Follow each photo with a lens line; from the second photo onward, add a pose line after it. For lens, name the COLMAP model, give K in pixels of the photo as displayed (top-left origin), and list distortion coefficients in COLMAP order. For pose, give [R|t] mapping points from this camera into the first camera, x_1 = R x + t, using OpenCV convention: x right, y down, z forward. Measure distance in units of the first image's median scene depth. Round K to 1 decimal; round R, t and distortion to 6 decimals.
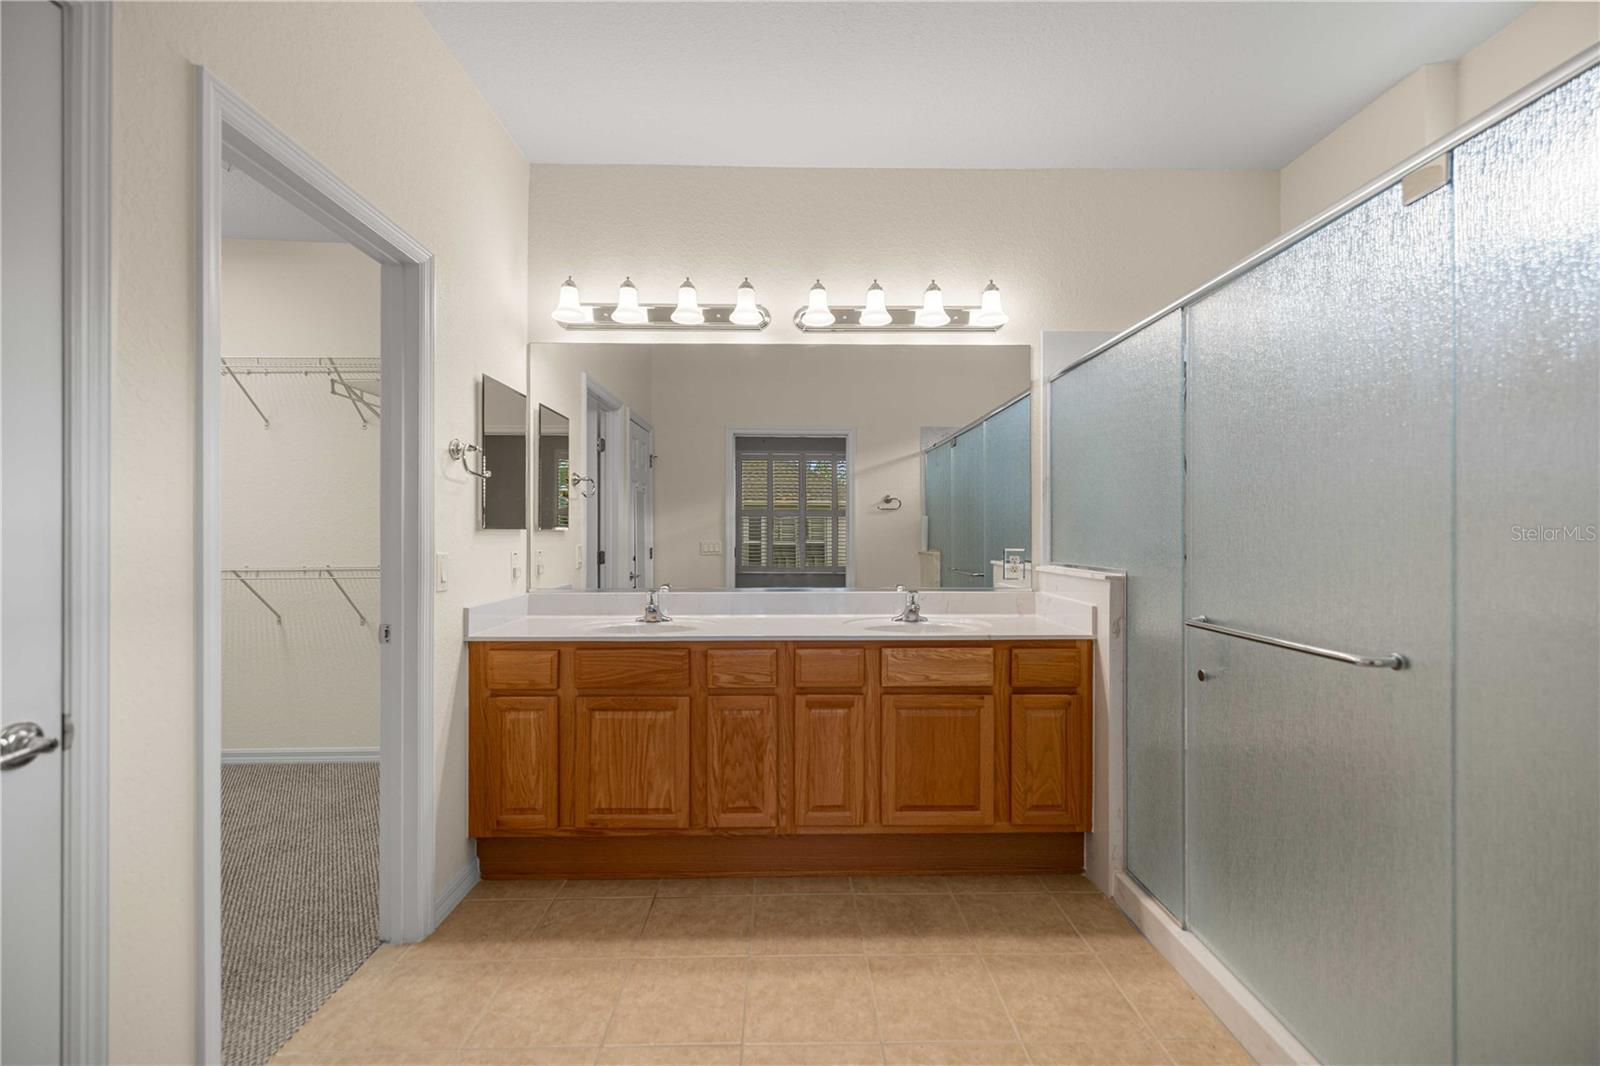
lens RADIAL K [[674.0, 0, 801.6], [0, 674.0, 540.2], [0, 0, 1]] dist [0.000364, 0.000237]
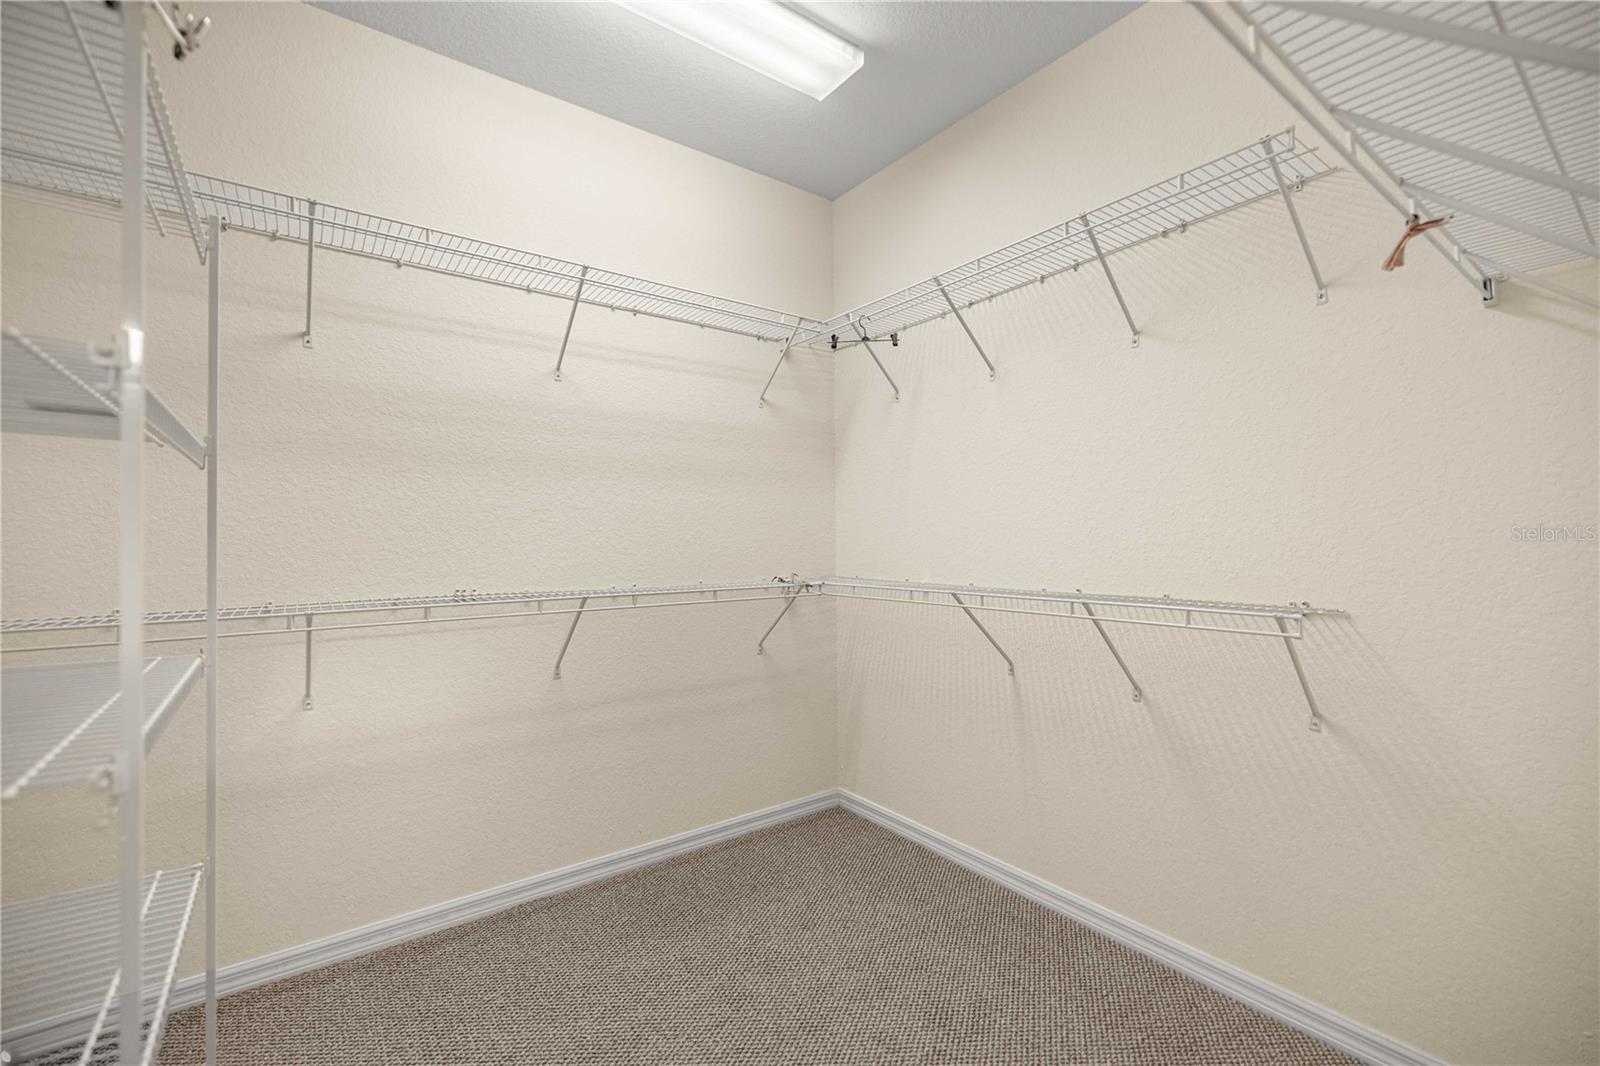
lens RADIAL K [[674.0, 0, 802.5], [0, 674.0, 536.9], [0, 0, 1]] dist [0.000364, 0.000237]
pose [[0.577144, -0.017742, -0.816449, -0.346619], [0.009214, 0.999842, -0.015213, -0.002875], [0.816590, 0.001257, 0.577216, 0.444972]]
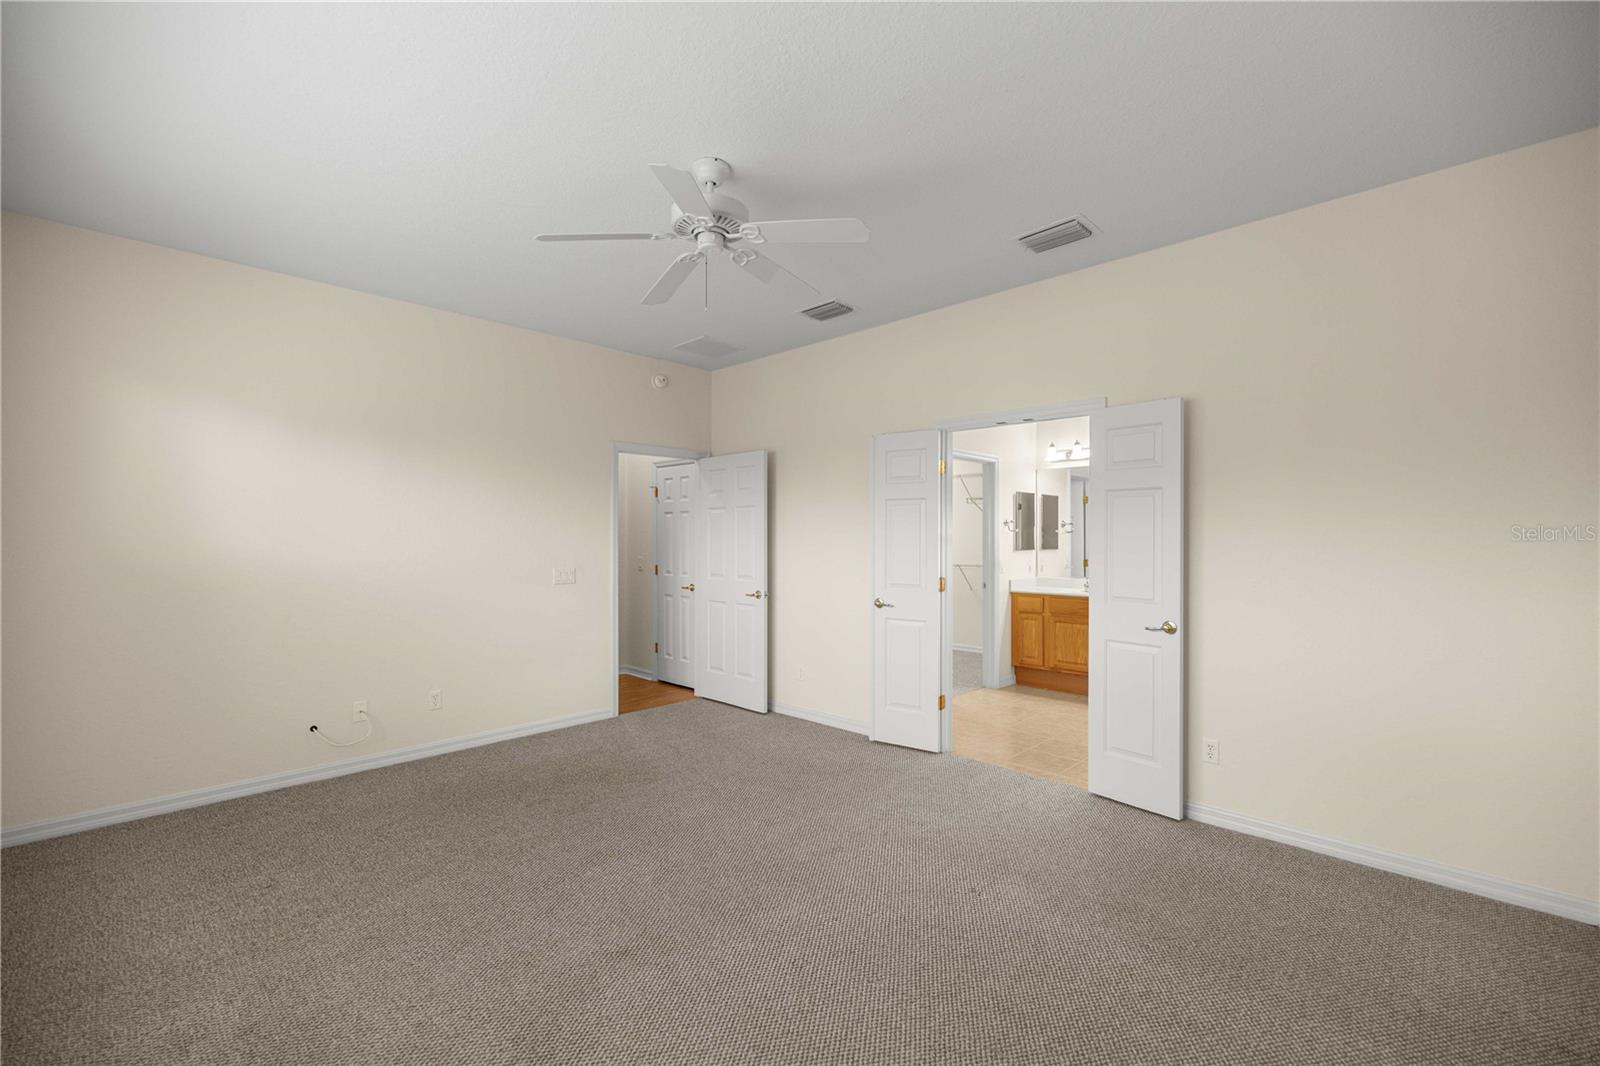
lens RADIAL K [[674.0, 0, 803.6], [0, 674.0, 542.9], [0, 0, 1]] dist [0.000364, 0.000237]
pose [[0.690564, -0.003832, -0.723261, 0.887630], [0.005902, 0.999983, 0.000337, -0.055049], [0.723248, -0.004501, 0.690574, -1.470439]]
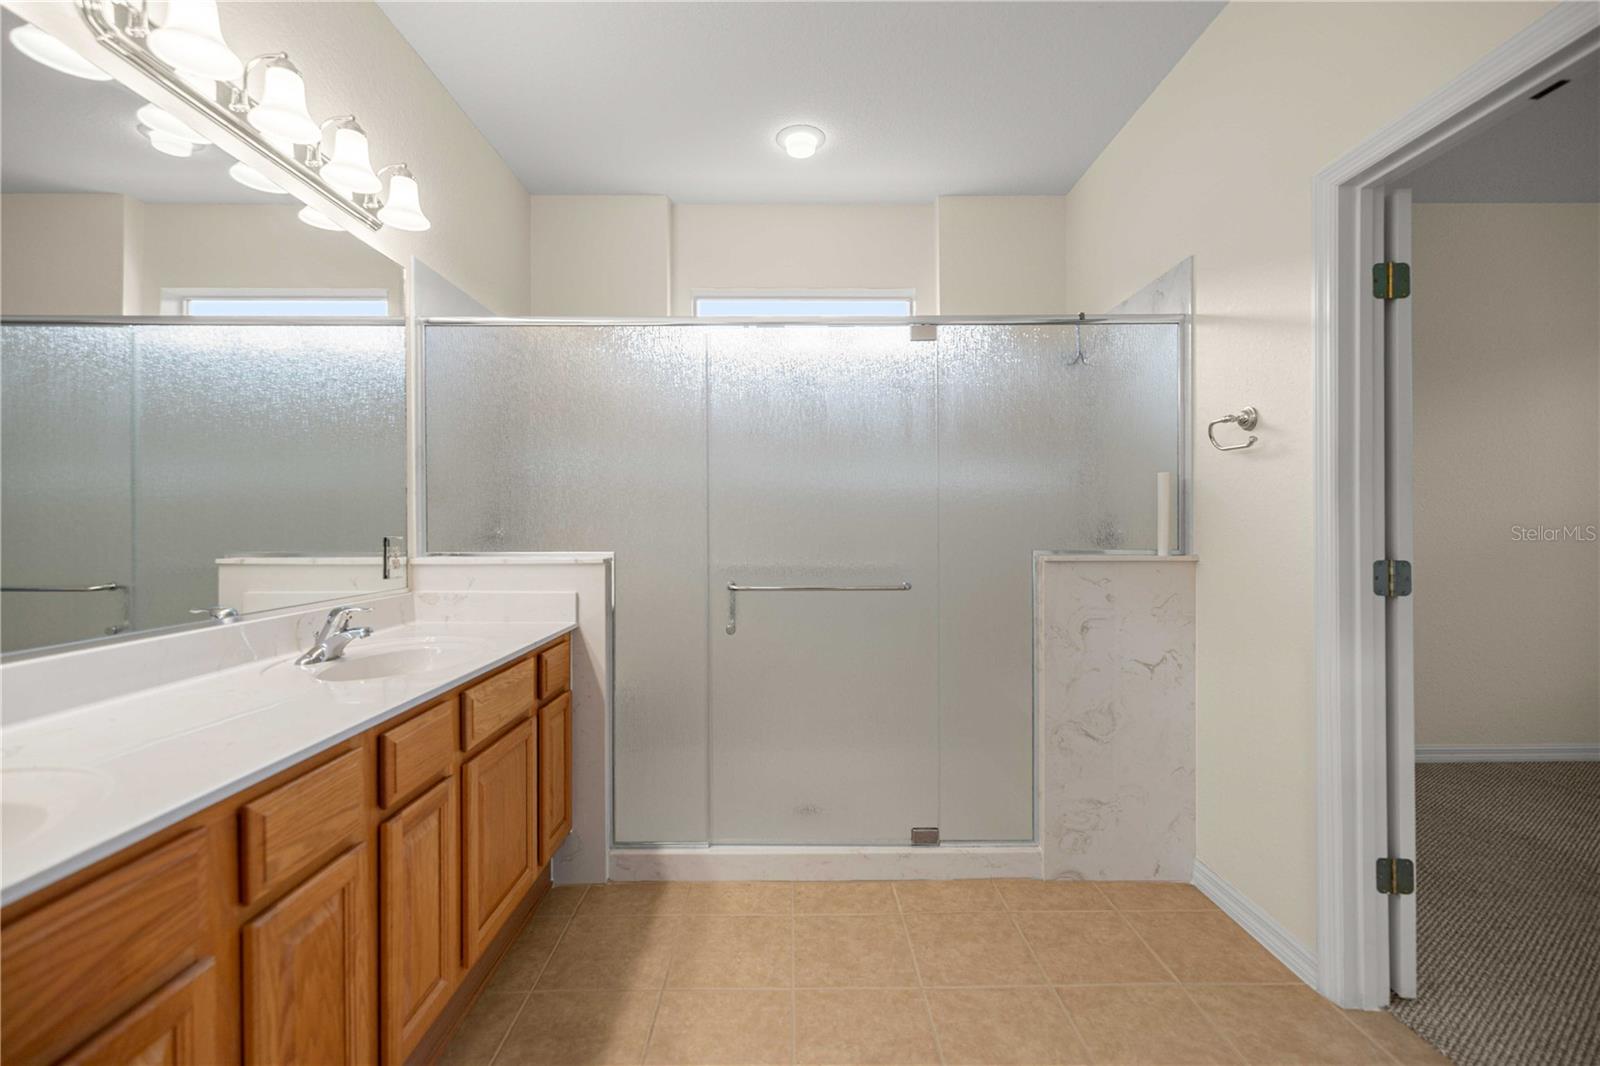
lens RADIAL K [[674.0, 0, 796.1], [0, 674.0, 538.0], [0, 0, 1]] dist [0.000364, 0.000237]
pose [[0.011430, -0.016414, 0.999800, -0.513053], [0.007275, 0.999840, 0.016332, 0.007211], [-0.999908, 0.007087, 0.011548, 0.682197]]
